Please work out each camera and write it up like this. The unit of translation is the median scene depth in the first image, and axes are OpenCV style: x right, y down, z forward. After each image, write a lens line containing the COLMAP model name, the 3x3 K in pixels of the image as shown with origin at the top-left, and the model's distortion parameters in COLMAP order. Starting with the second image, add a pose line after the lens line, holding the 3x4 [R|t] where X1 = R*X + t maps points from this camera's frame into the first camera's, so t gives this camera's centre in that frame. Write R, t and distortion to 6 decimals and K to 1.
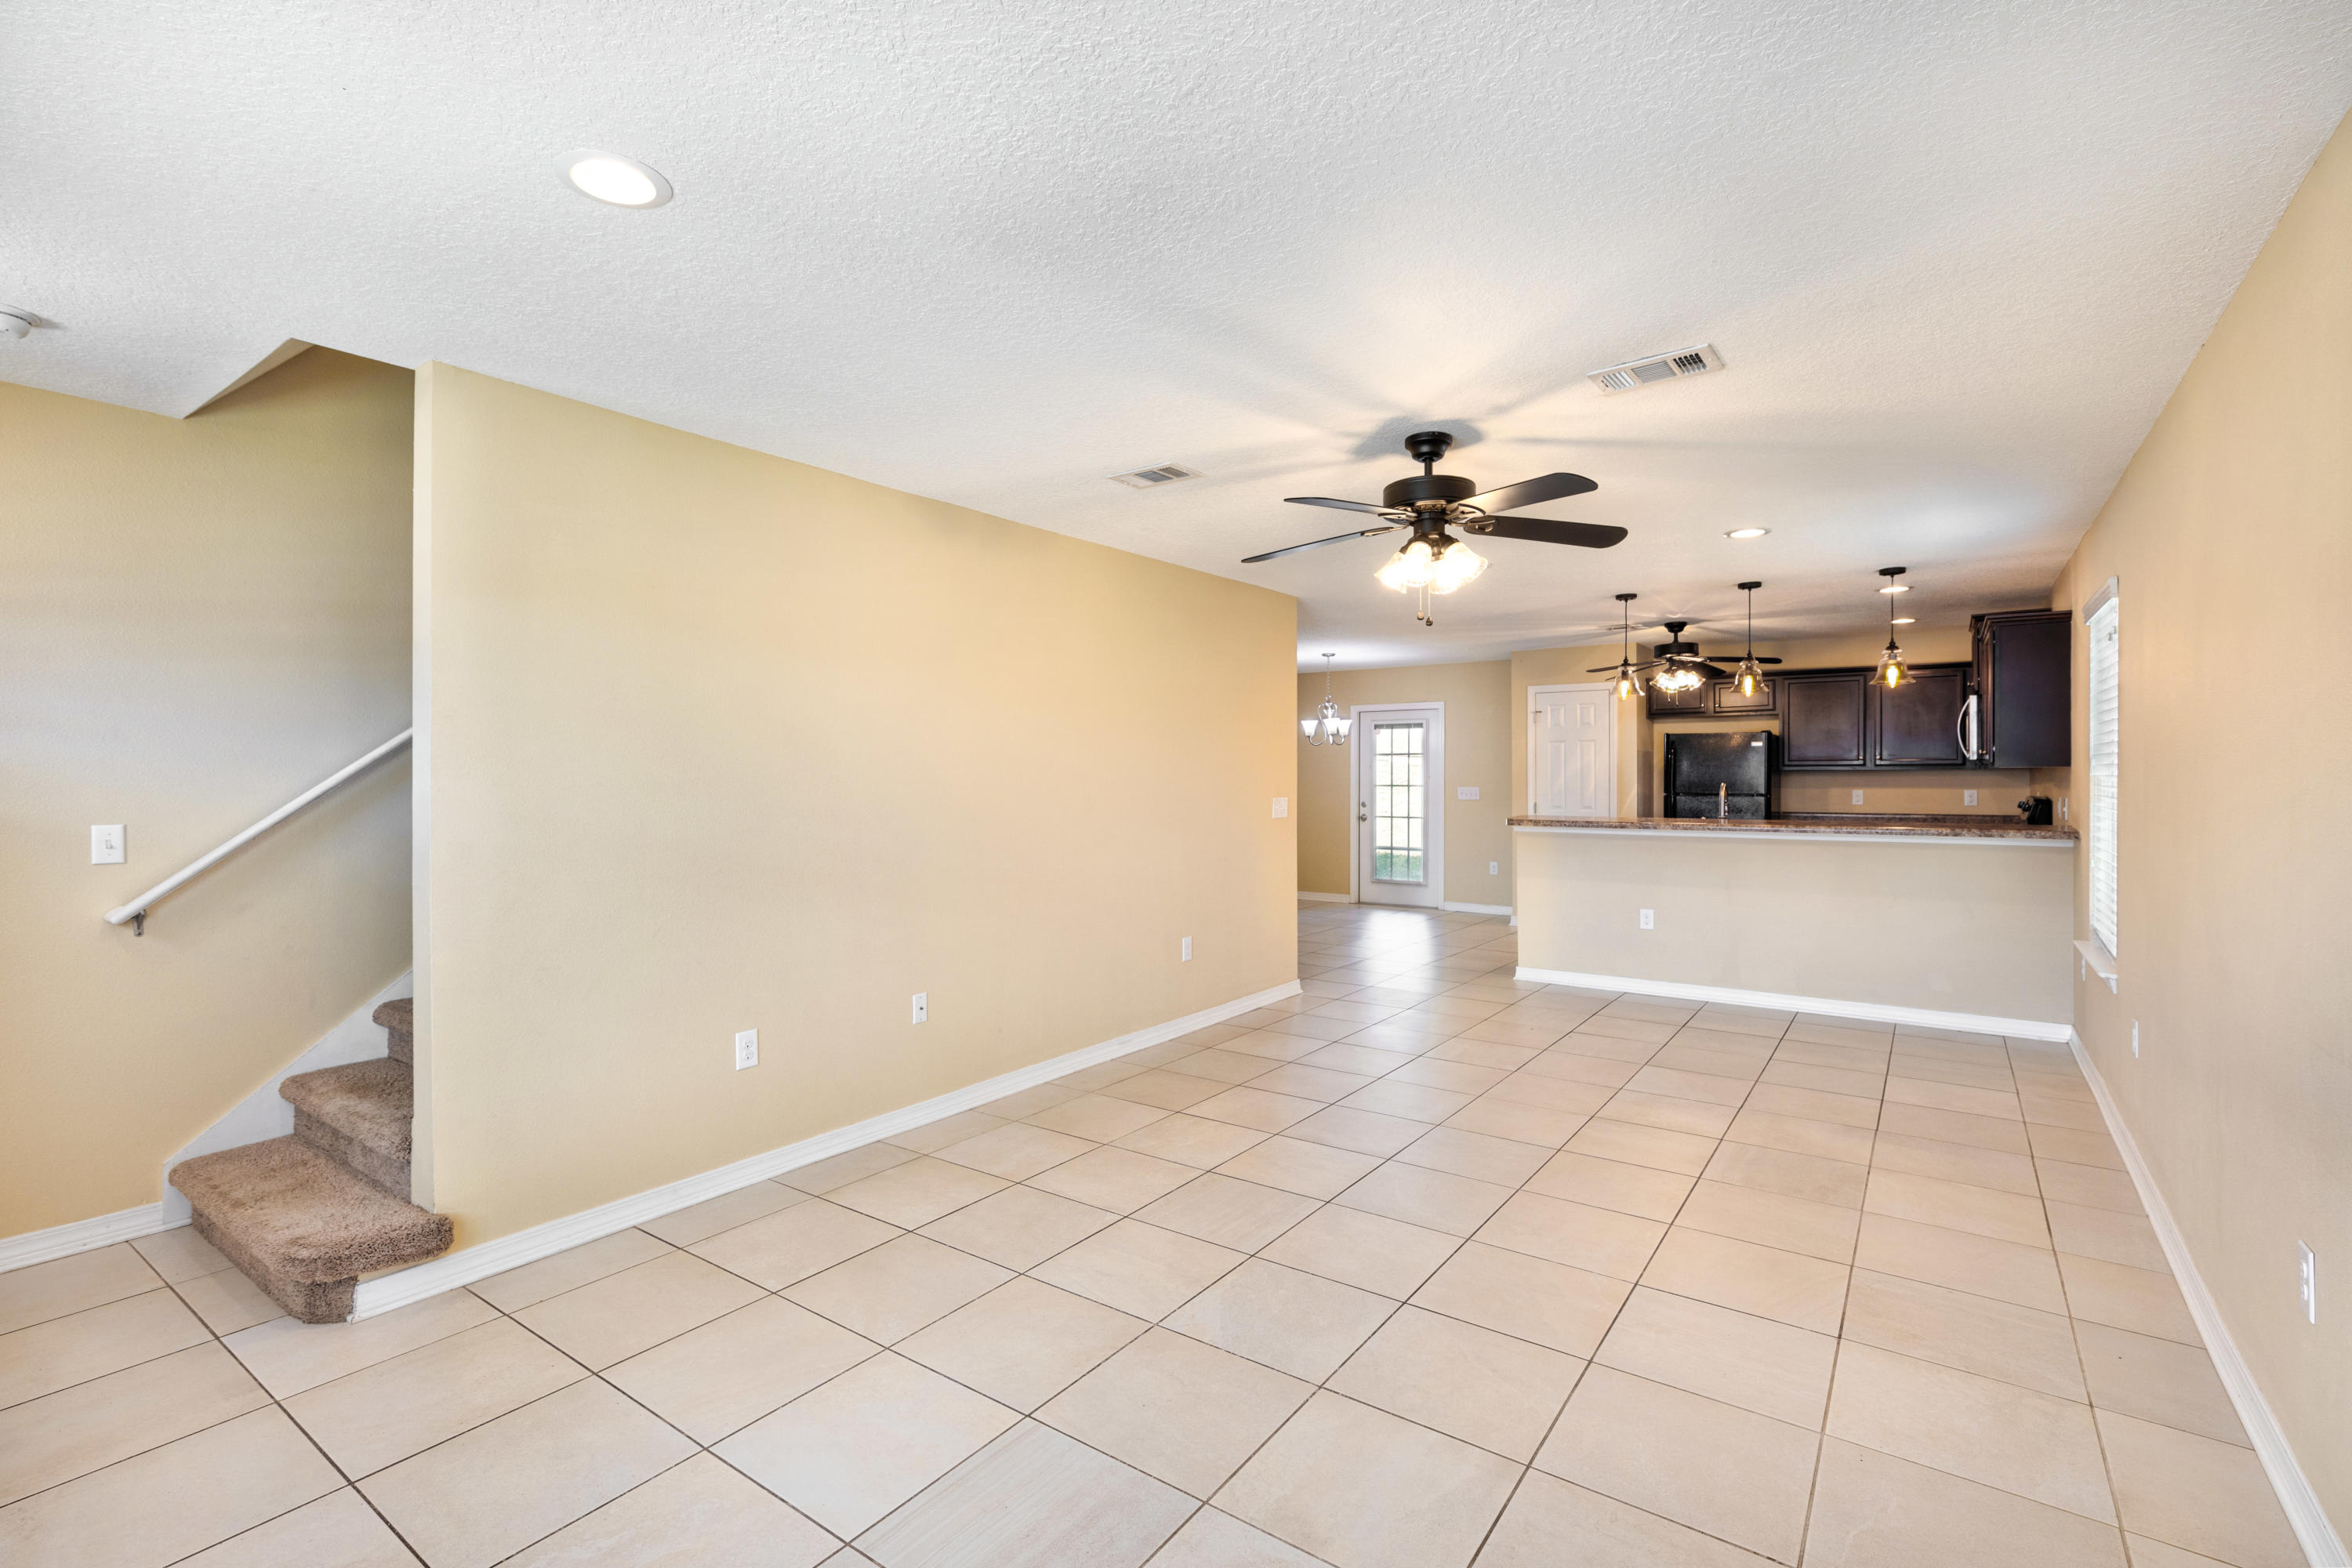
lens RADIAL K [[1078.7, 0, 1167.8], [0, 1078.7, 780.3], [0, 0, 1]] dist [0.001186, 0.000127]
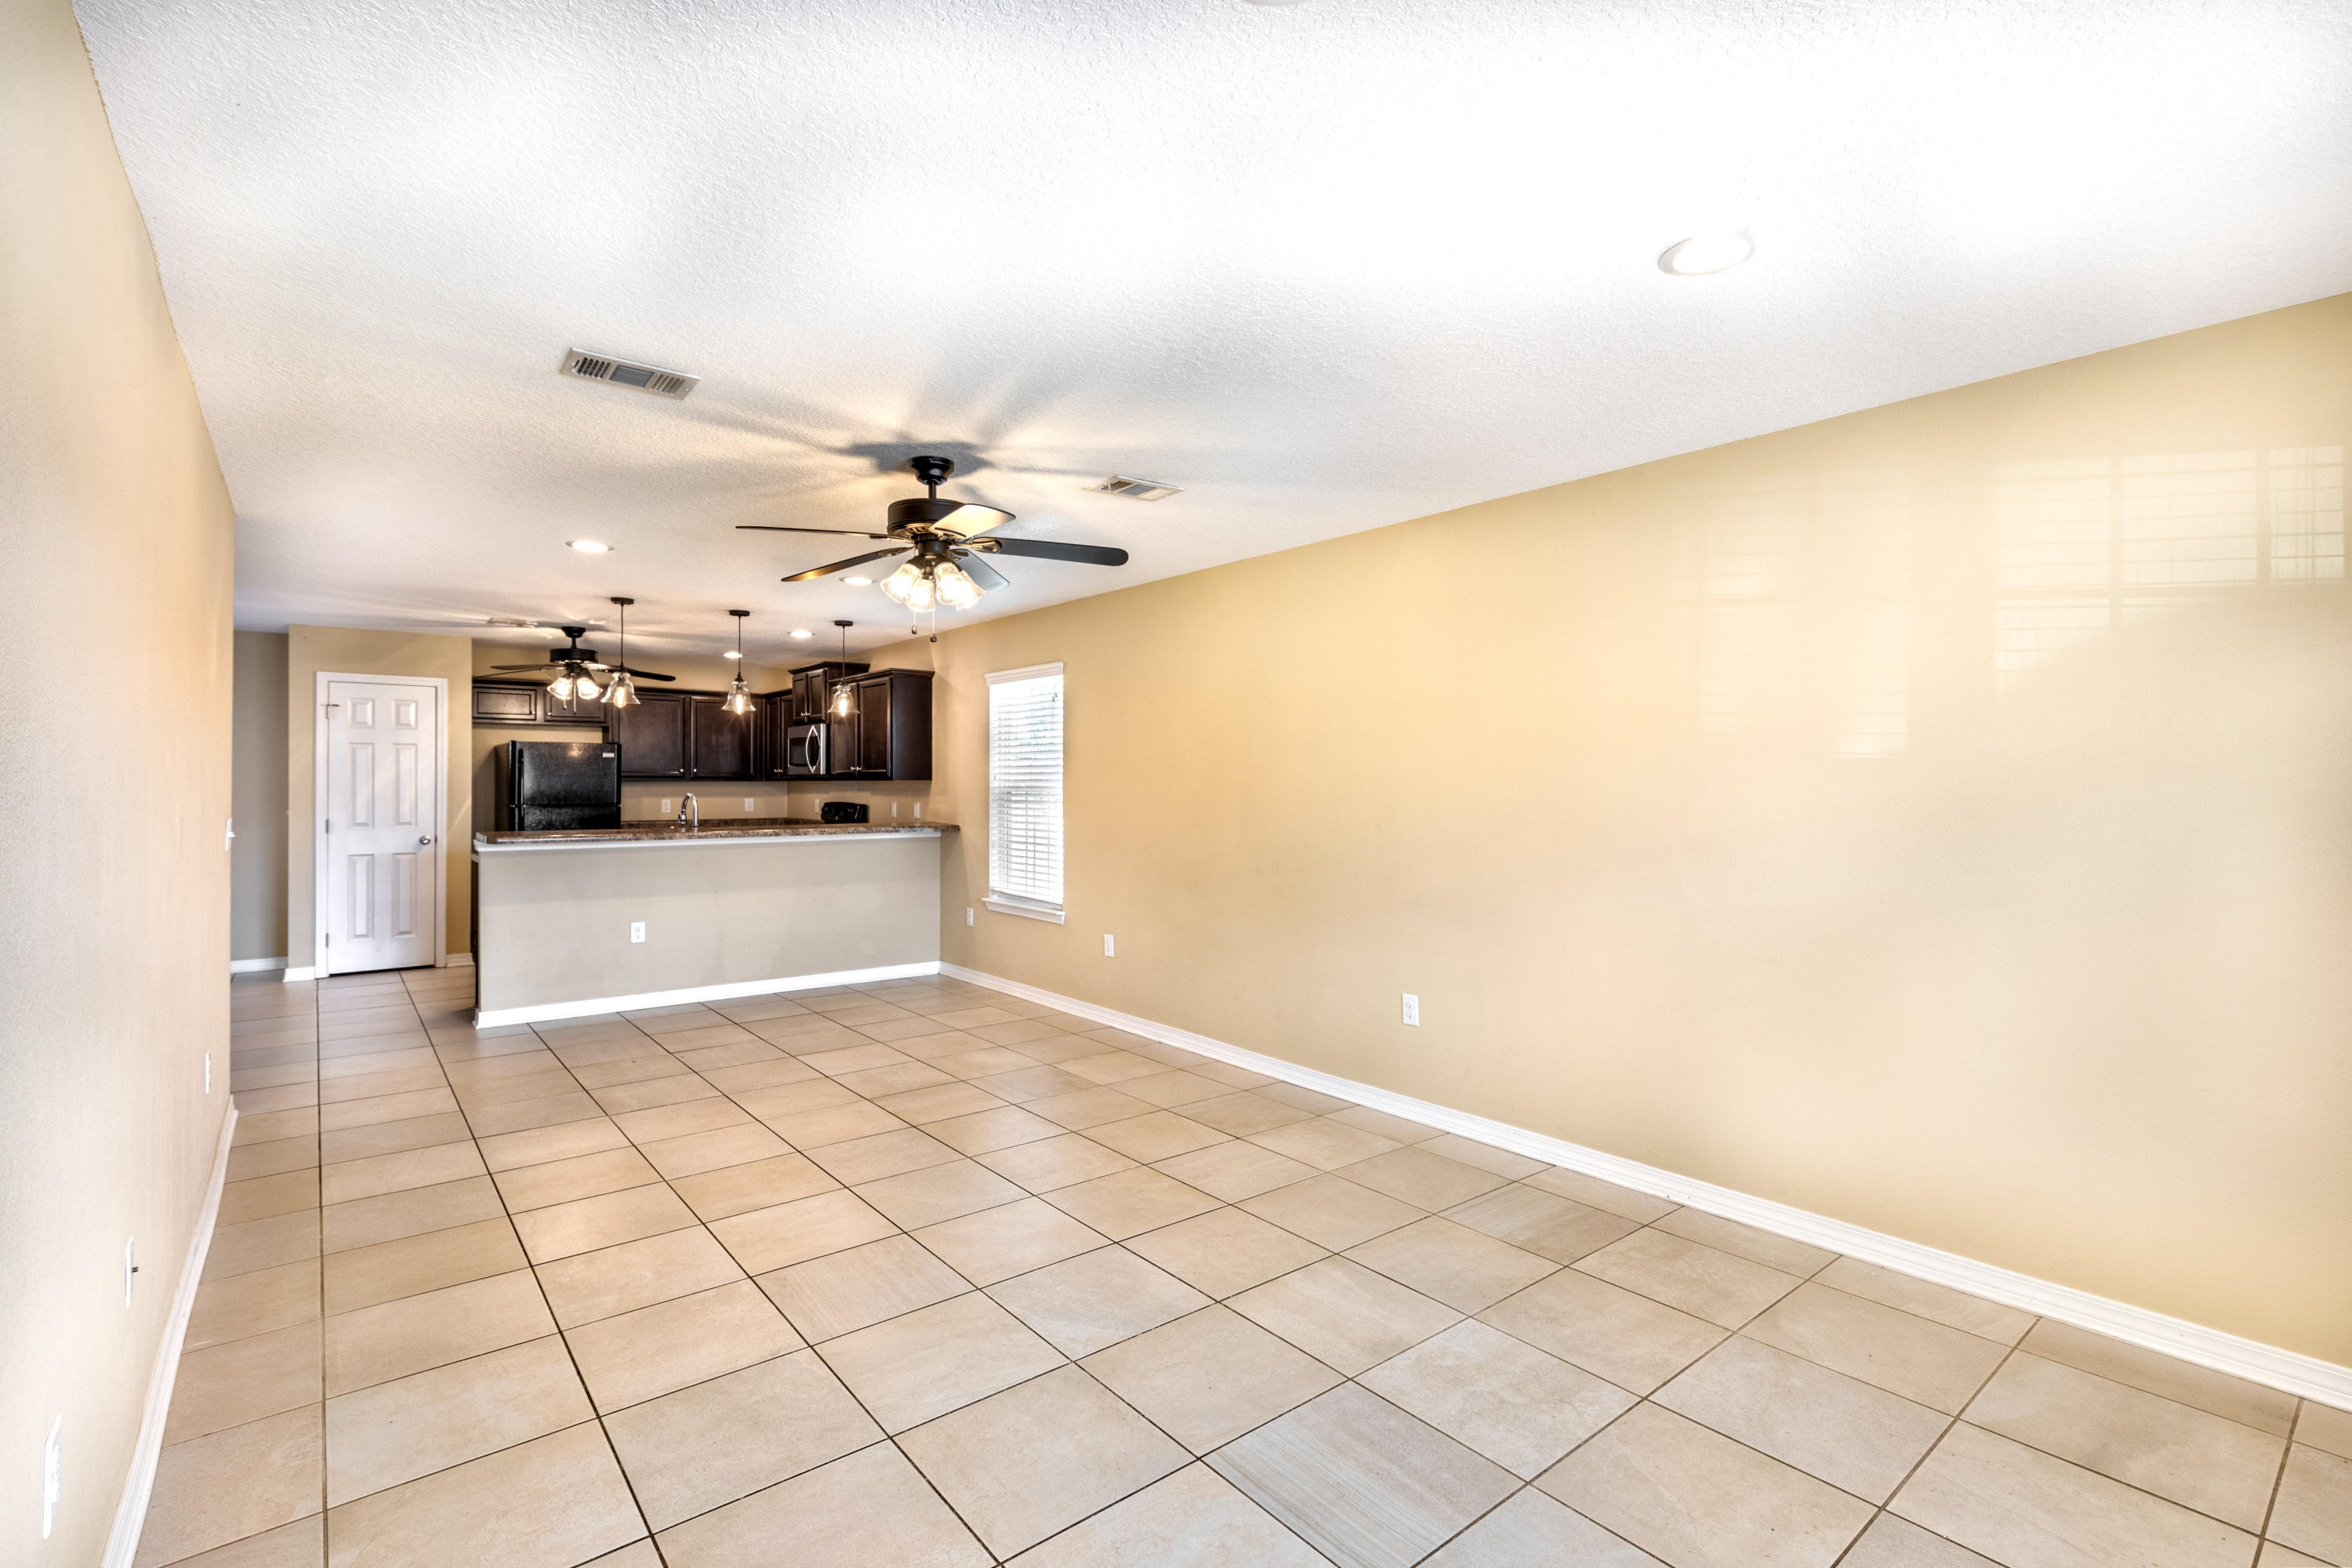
lens RADIAL K [[968.8, 0, 1301.0], [0, 968.8, 792.5], [0, 0, 1]] dist [0.001456, -0.000098]
pose [[0.240572, -0.004829, 0.970619, -0.257297], [0.001812, 0.999988, 0.004527, -0.001567], [-0.970630, 0.000670, 0.240578, 0.193113]]
